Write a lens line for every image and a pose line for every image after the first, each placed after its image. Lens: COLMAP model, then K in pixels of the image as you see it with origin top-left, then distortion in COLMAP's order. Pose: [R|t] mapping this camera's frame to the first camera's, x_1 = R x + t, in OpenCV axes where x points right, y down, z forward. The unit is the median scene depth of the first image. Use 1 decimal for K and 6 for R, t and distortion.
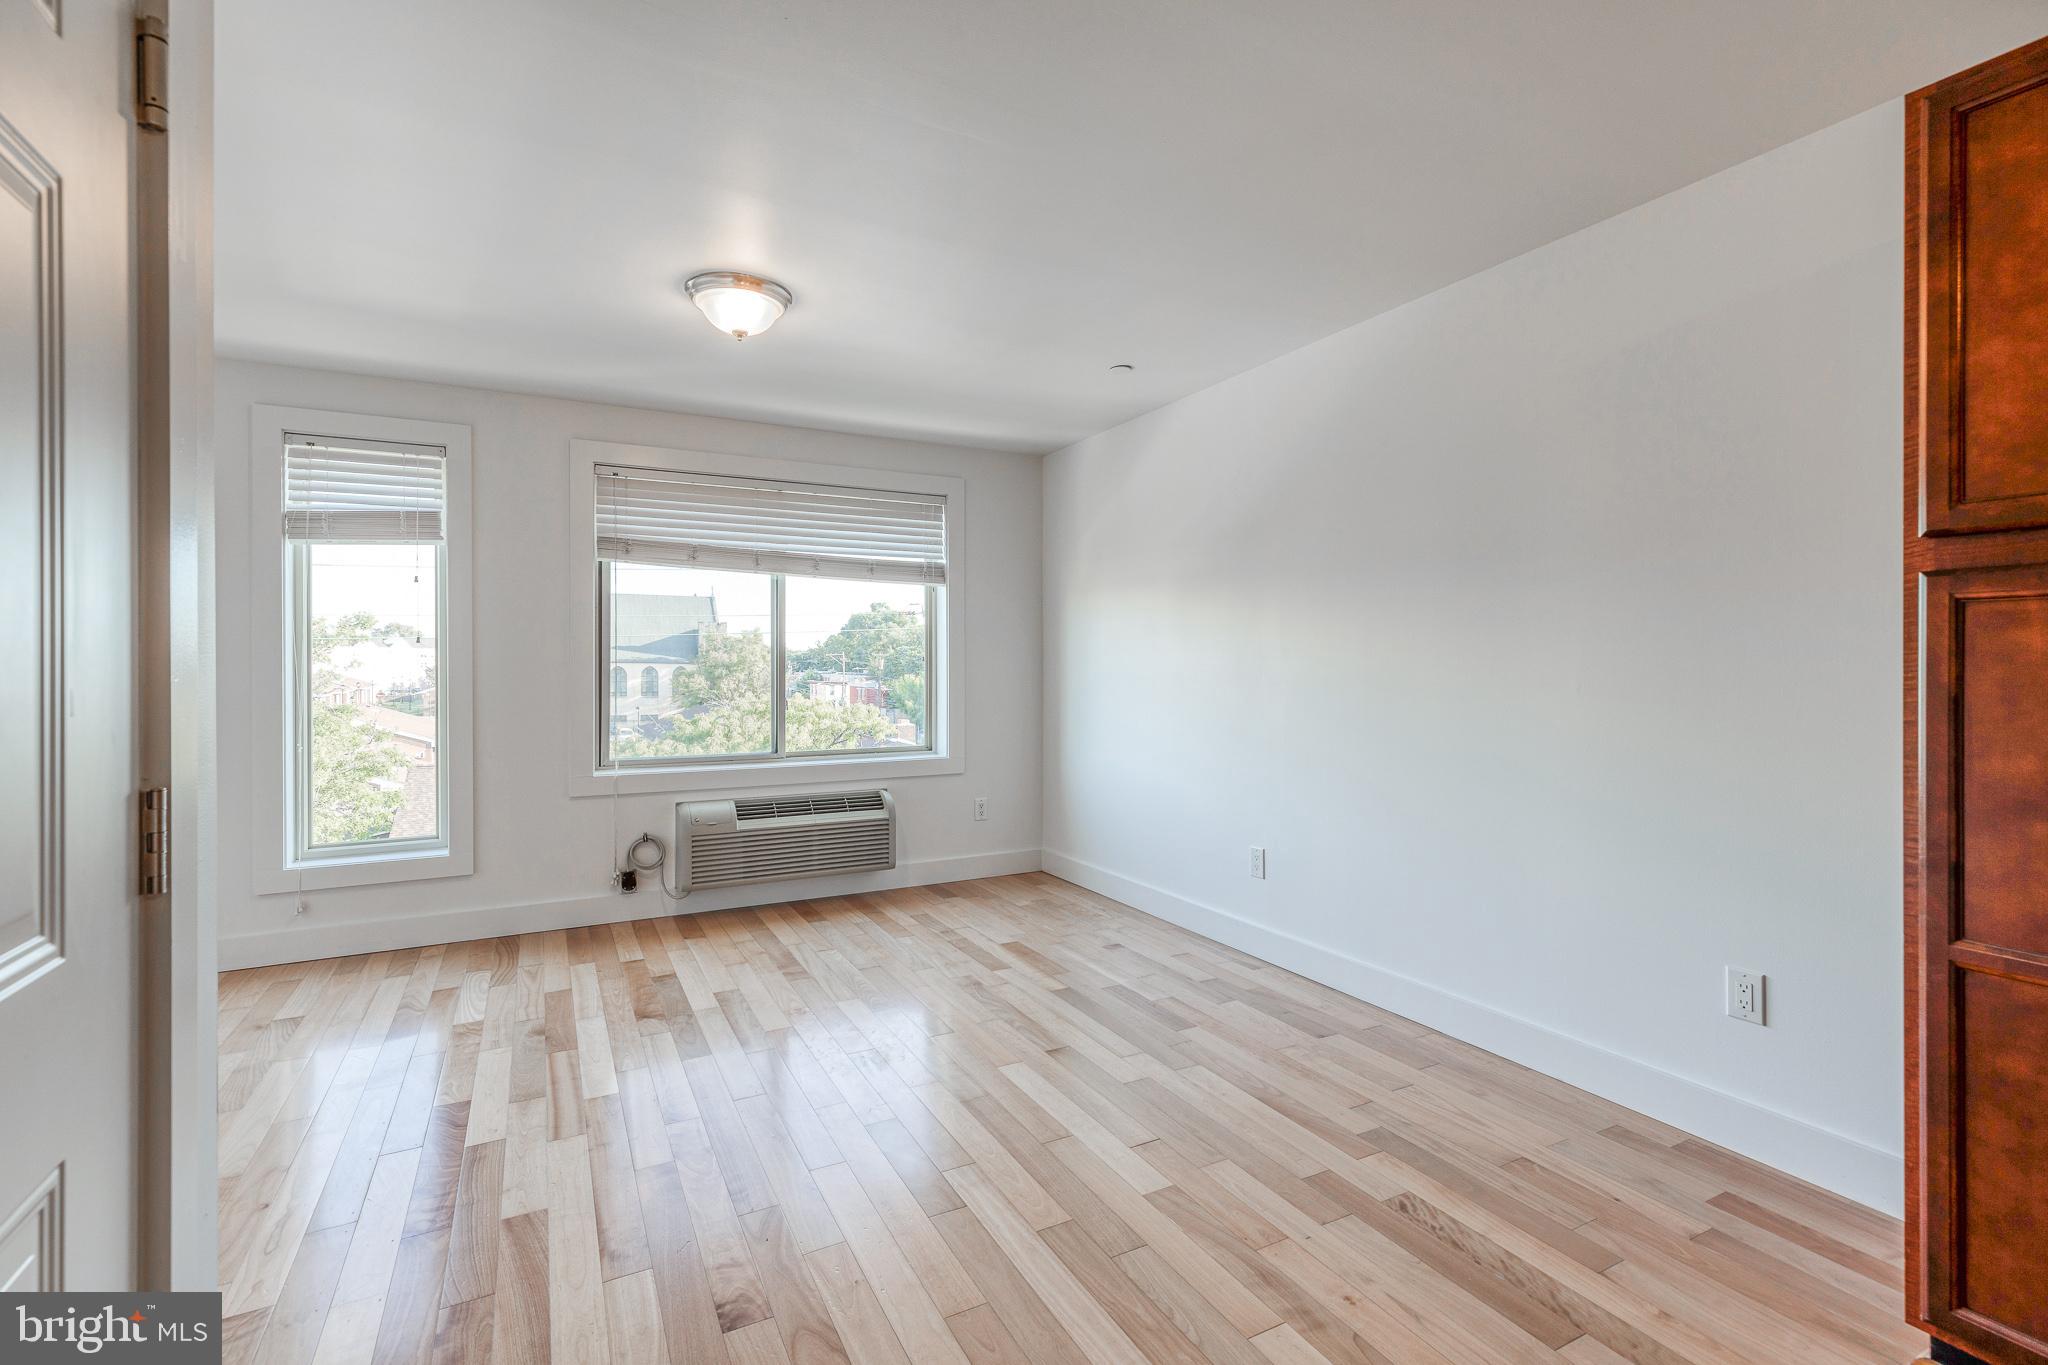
lens RADIAL K [[920.9, 0, 1023.2], [0, 920.9, 664.9], [0, 0, 1]] dist [0.008504, 0.000077]
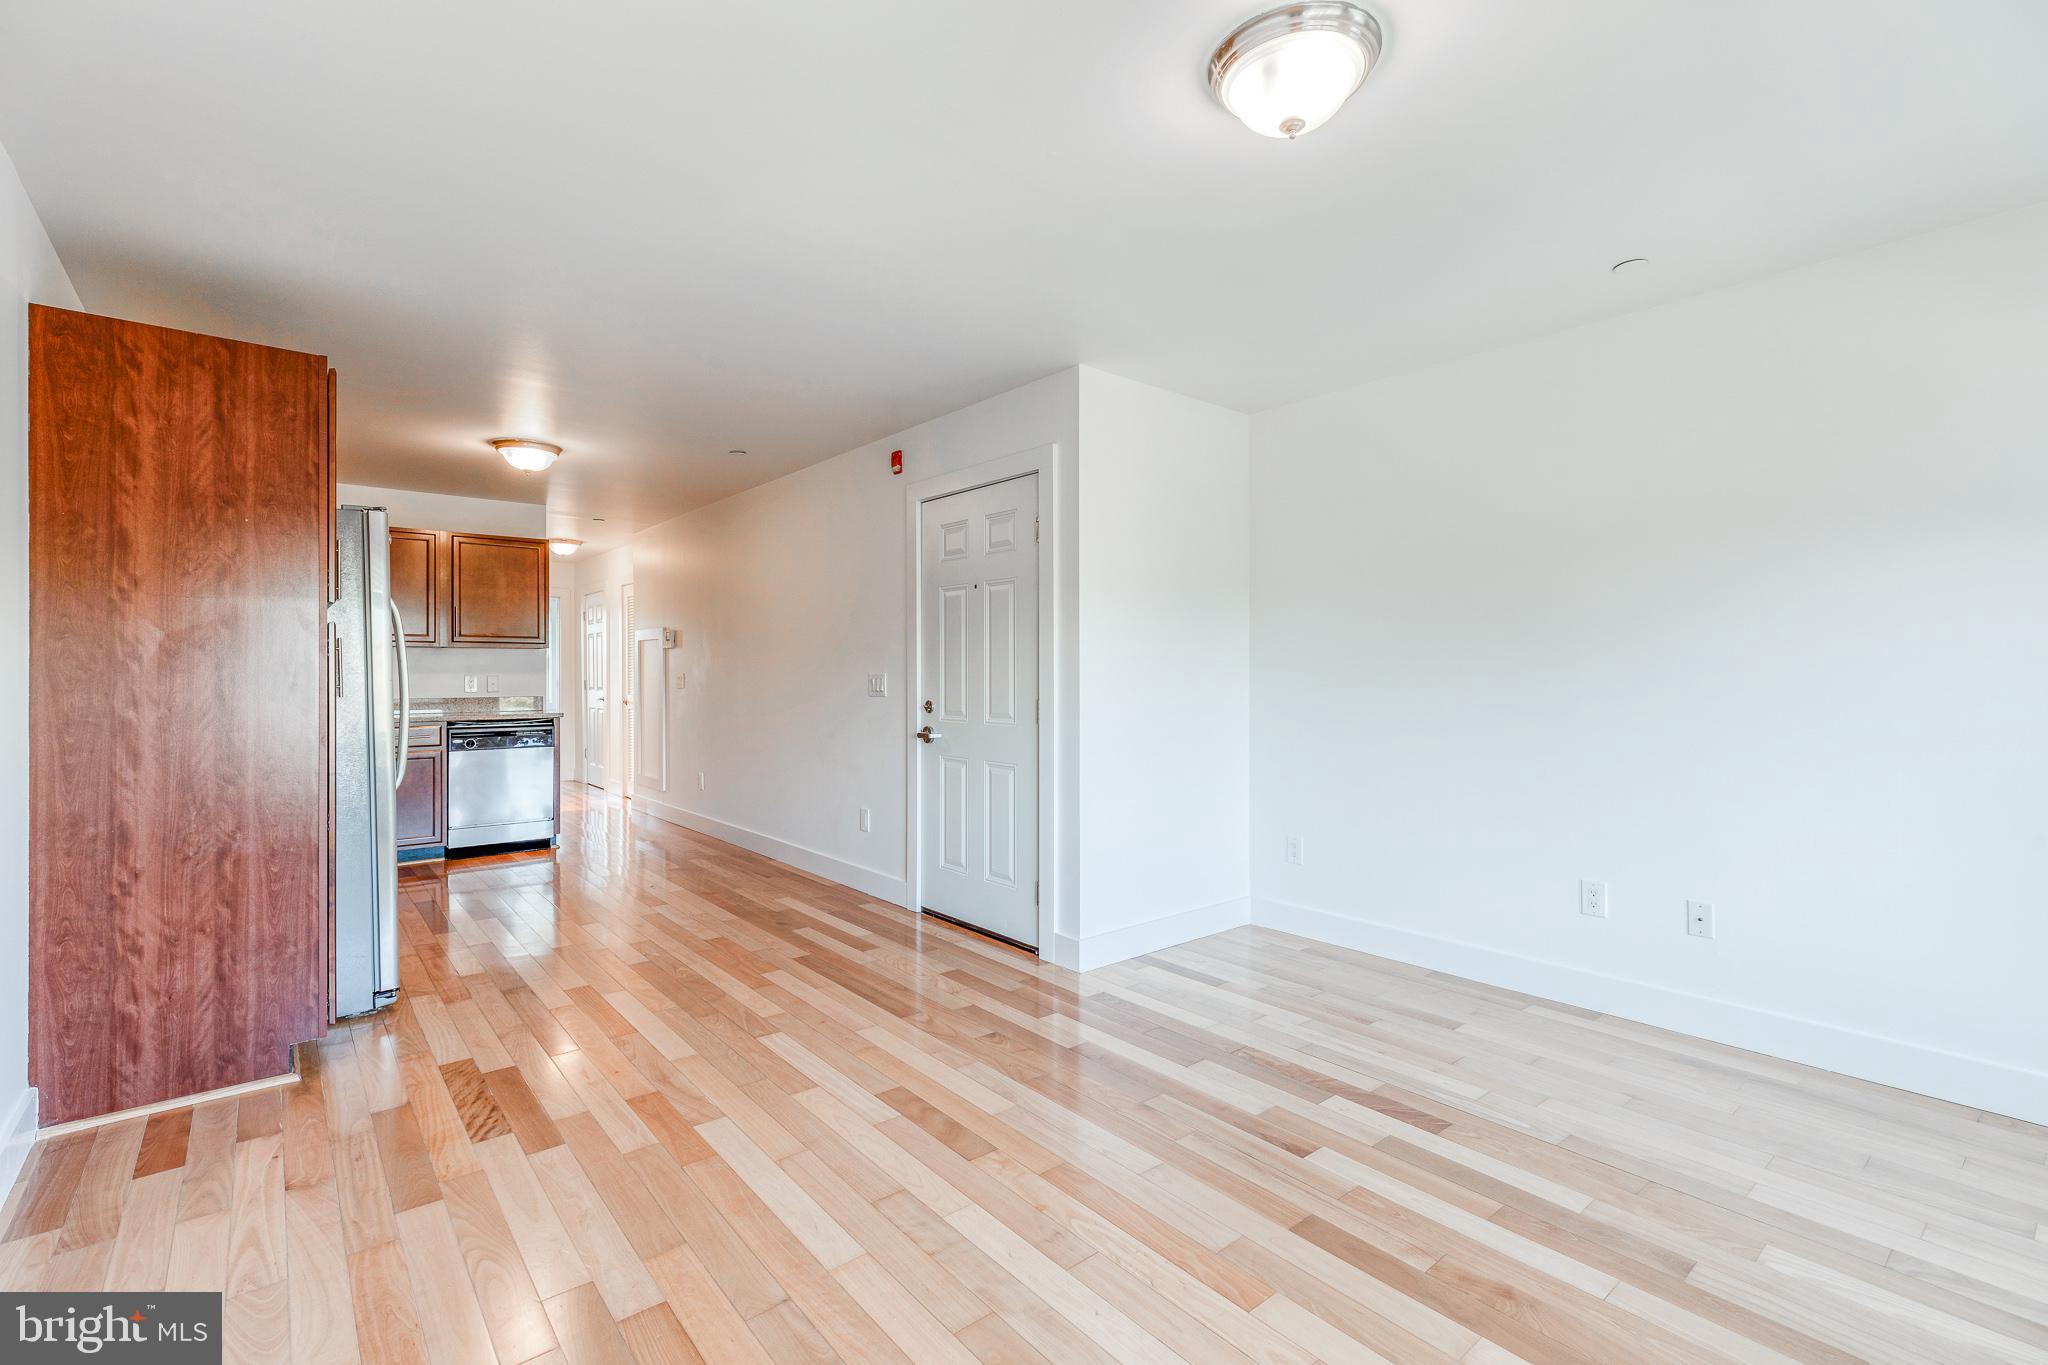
lens RADIAL K [[916.1, 0, 1021.6], [0, 916.1, 673.8], [0, 0, 1]] dist [0.007557, 0.000034]
pose [[-0.978843, 0.004779, -0.204557, -0.001806], [0.004861, 0.999988, 0.000101, 0.003764], [0.204555, -0.000896, -0.978855, 1.075676]]
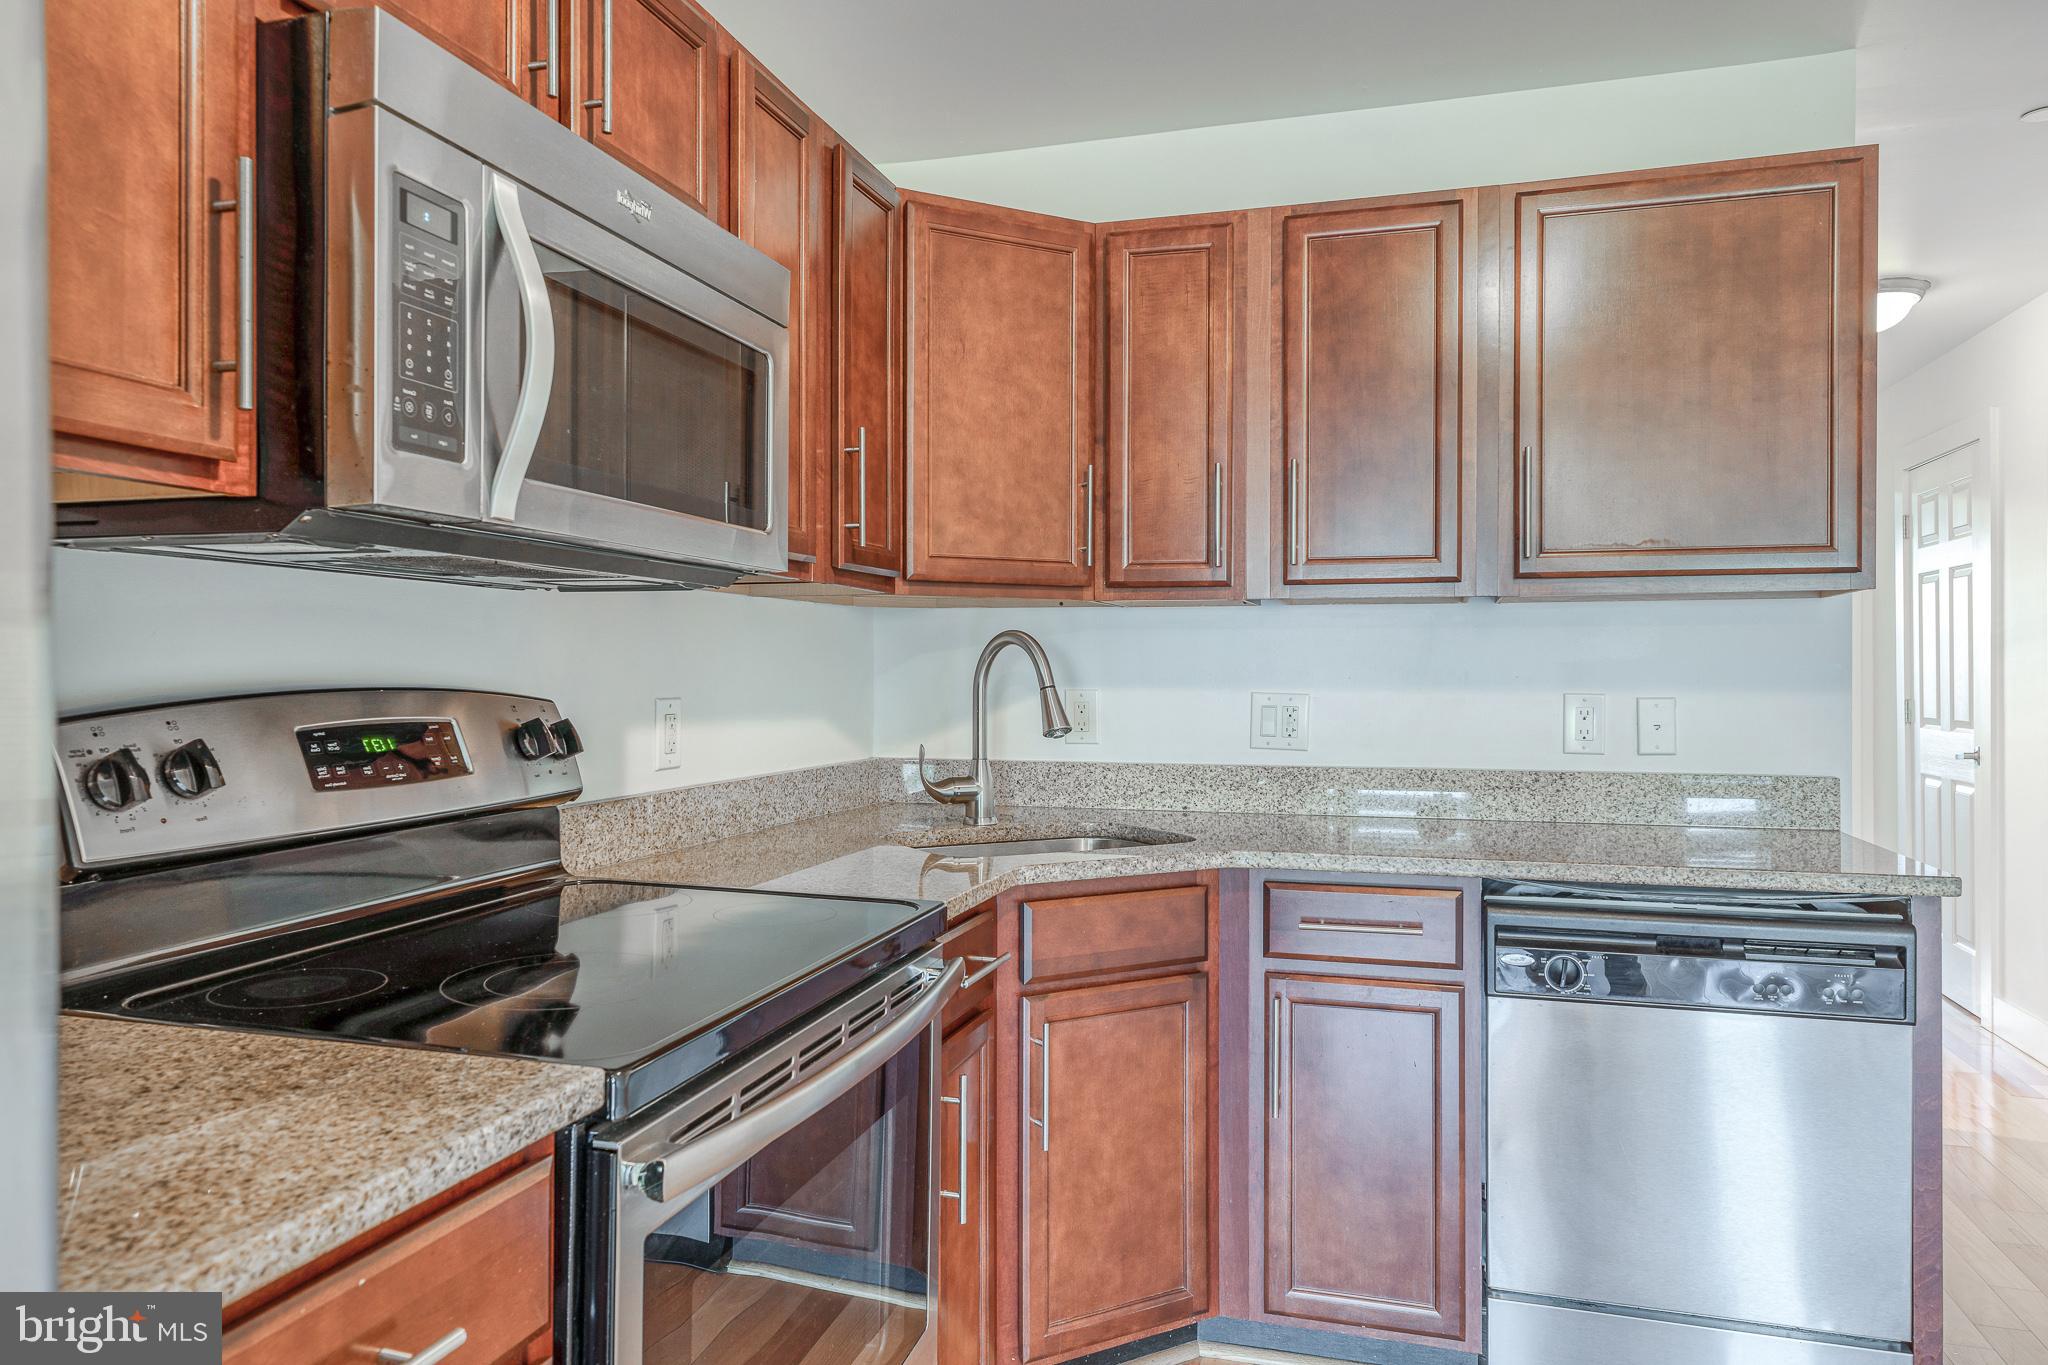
lens RADIAL K [[1335.7, 0, 1022.7], [0, 1335.7, 667.8], [0, 0, 1]] dist [0.006848, 0.001831]
pose [[-0.715205, 0.003639, 0.698906, 0.313496], [0.000259, 0.999988, -0.004942, -0.007881], [-0.698915, -0.003353, -0.715197, 0.079634]]
